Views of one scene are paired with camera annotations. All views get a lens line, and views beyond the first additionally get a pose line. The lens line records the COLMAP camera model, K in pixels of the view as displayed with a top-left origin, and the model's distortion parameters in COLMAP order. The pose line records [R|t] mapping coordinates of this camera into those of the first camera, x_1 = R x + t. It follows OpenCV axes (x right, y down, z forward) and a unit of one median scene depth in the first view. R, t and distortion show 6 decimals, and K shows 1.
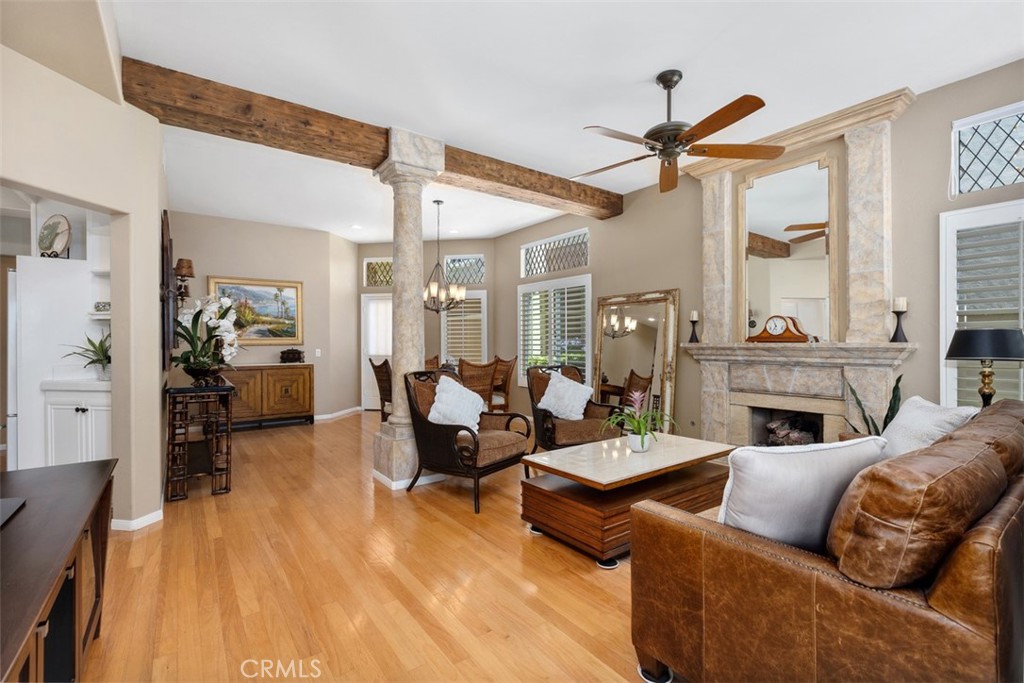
lens RADIAL K [[462.0, 0, 513.5], [0, 462.0, 341.2], [0, 0, 1]] dist [-0.000217, -0.000957]
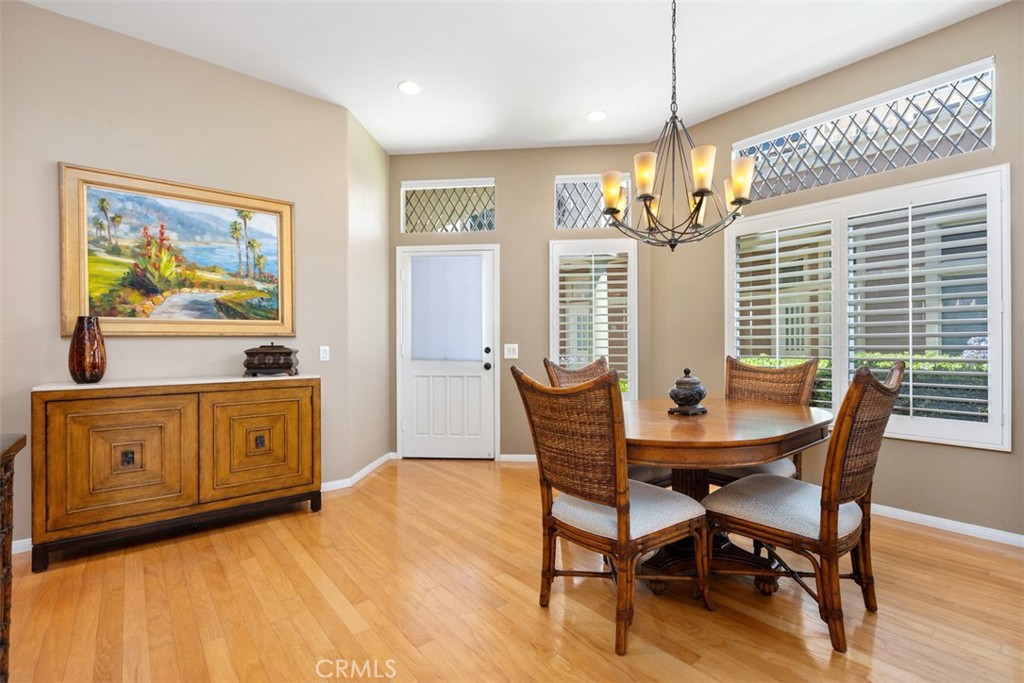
lens RADIAL K [[462.0, 0, 514.3], [0, 462.0, 345.1], [0, 0, 1]] dist [-0.000217, -0.000957]
pose [[0.998068, 0.000115, 0.062126, -0.271913], [-0.000228, 0.999998, 0.001812, 0.016163], [-0.062126, -0.001823, 0.998067, 0.537548]]
